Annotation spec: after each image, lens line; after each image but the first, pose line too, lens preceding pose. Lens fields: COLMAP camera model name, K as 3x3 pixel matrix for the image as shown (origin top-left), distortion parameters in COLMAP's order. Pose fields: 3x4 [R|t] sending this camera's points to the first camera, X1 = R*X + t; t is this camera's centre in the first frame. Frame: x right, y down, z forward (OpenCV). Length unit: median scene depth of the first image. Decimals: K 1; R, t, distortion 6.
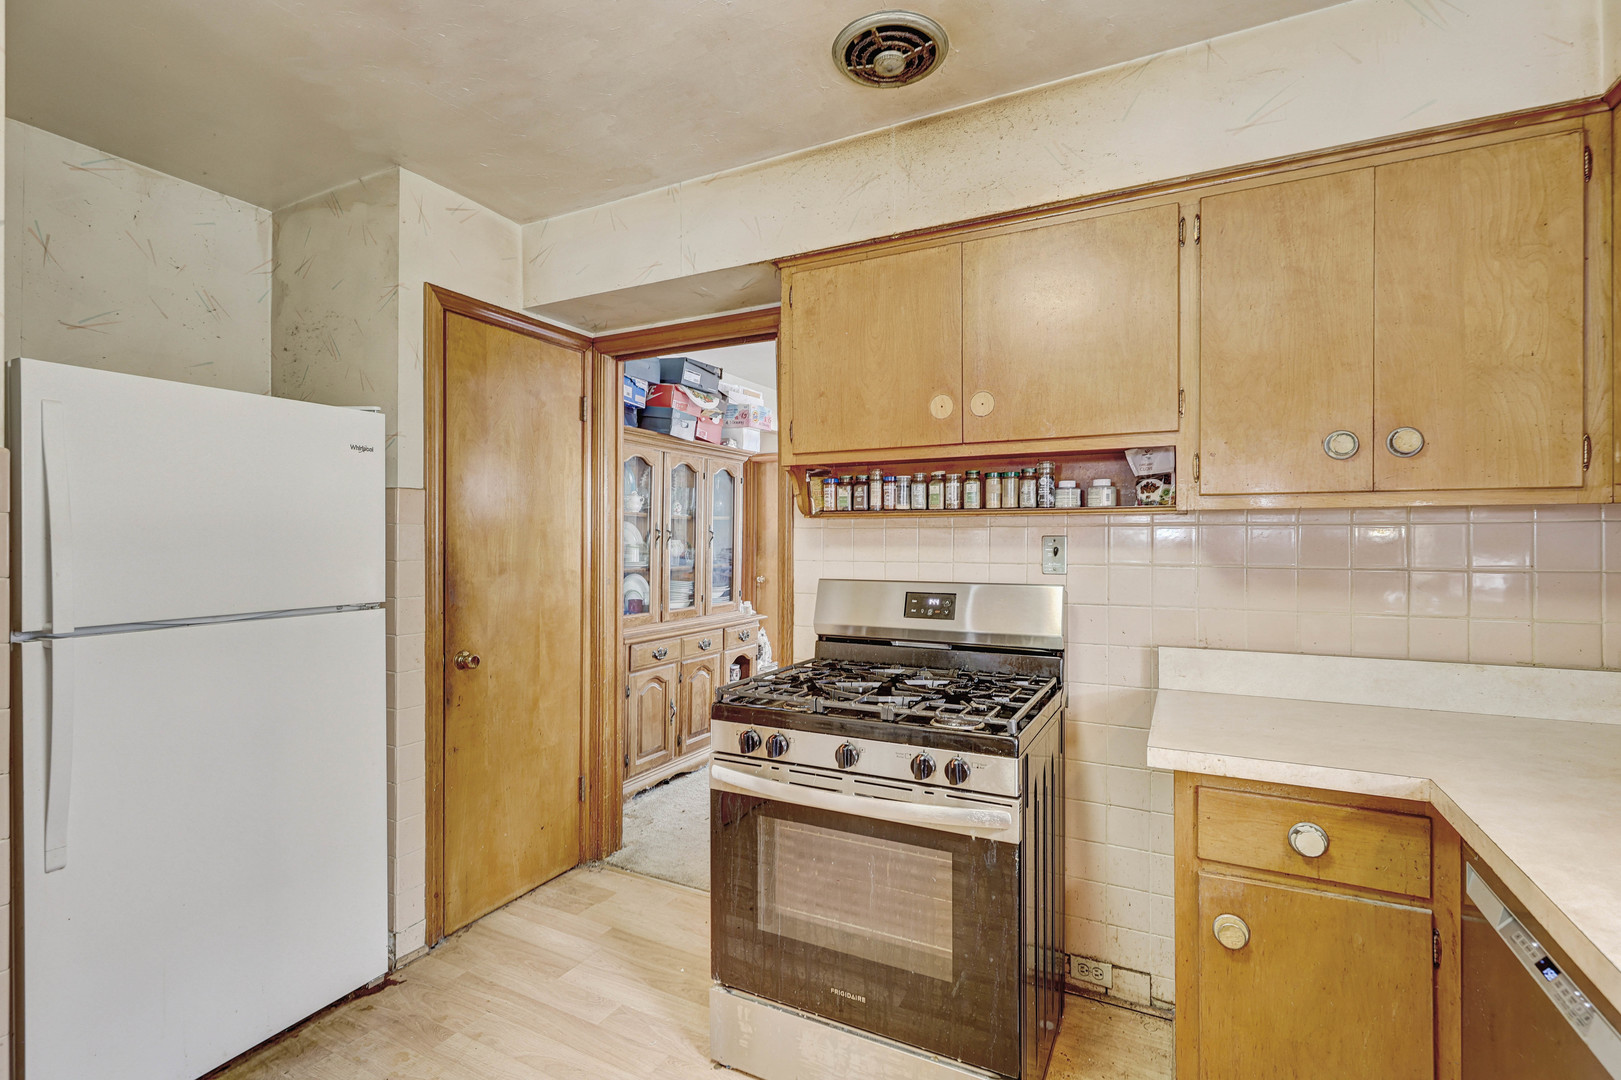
lens RADIAL K [[741.0, 0, 808.6], [0, 741.0, 540.8], [0, 0, 1]] dist [0.002362, -0.000096]
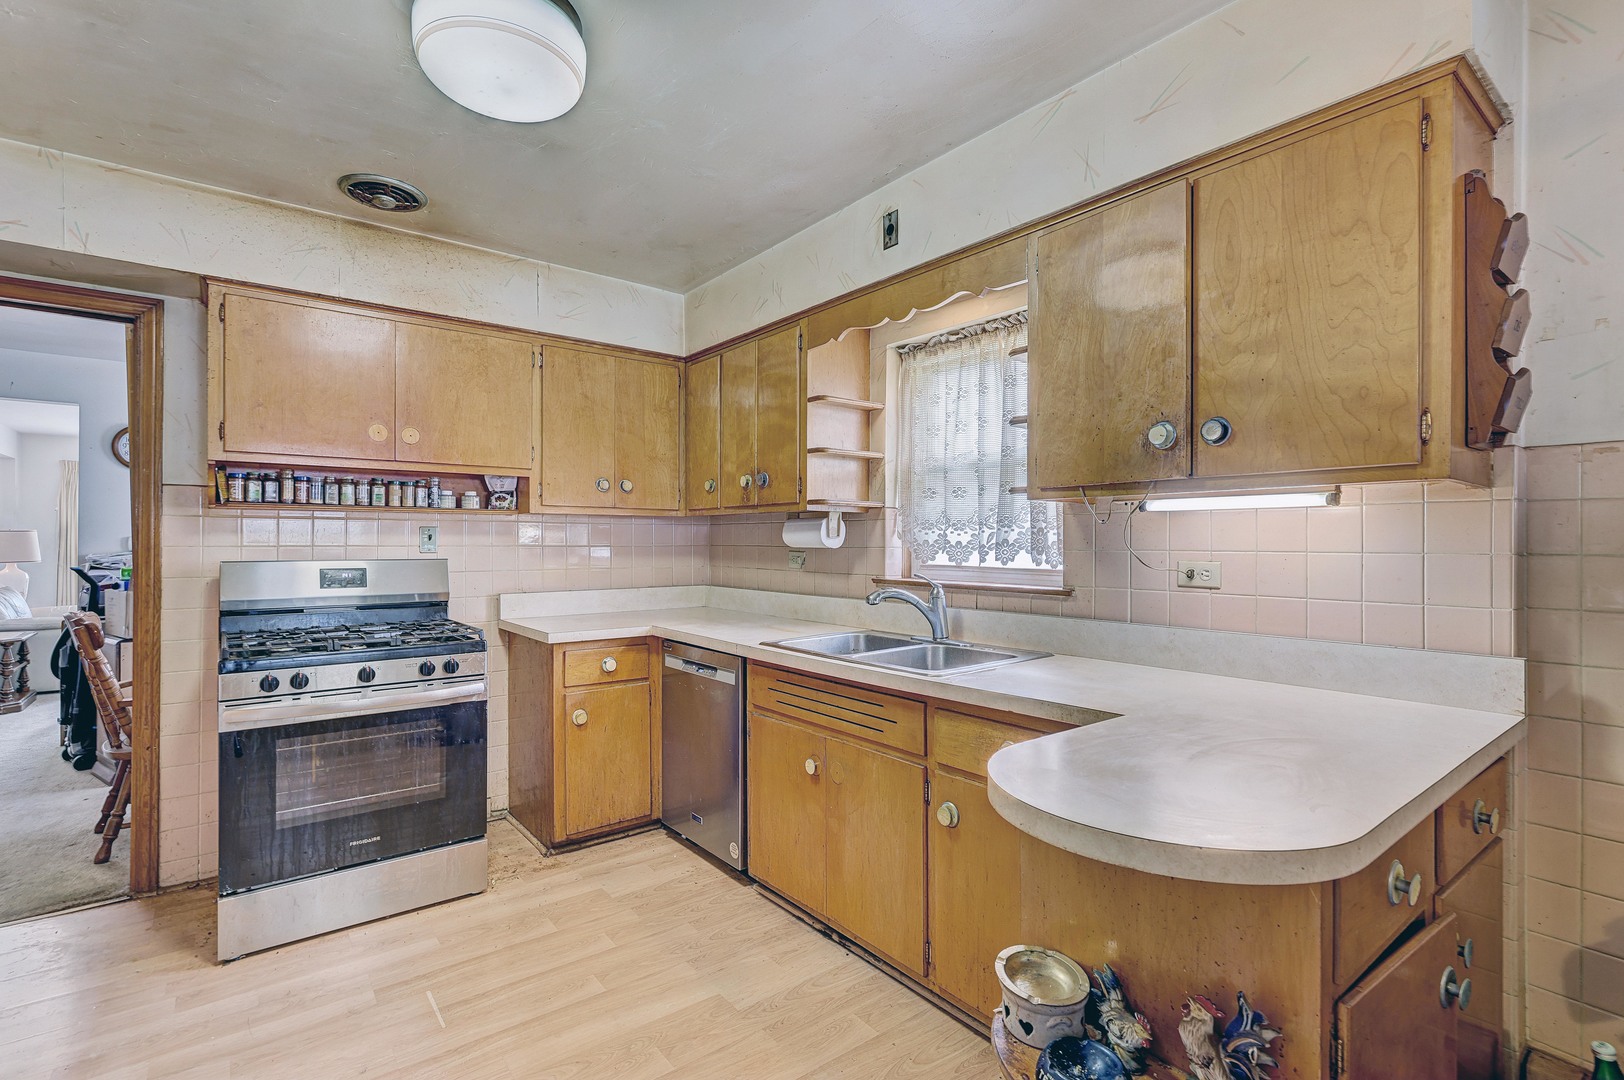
lens RADIAL K [[742.4, 0, 810.1], [0, 742.4, 540.9], [0, 0, 1]] dist [0.002362, -0.000096]
pose [[0.421585, 0.001642, 0.906787, -0.751430], [0.001045, 0.999997, -0.002296, 0.027525], [-0.906788, 0.001916, 0.421582, -0.331652]]
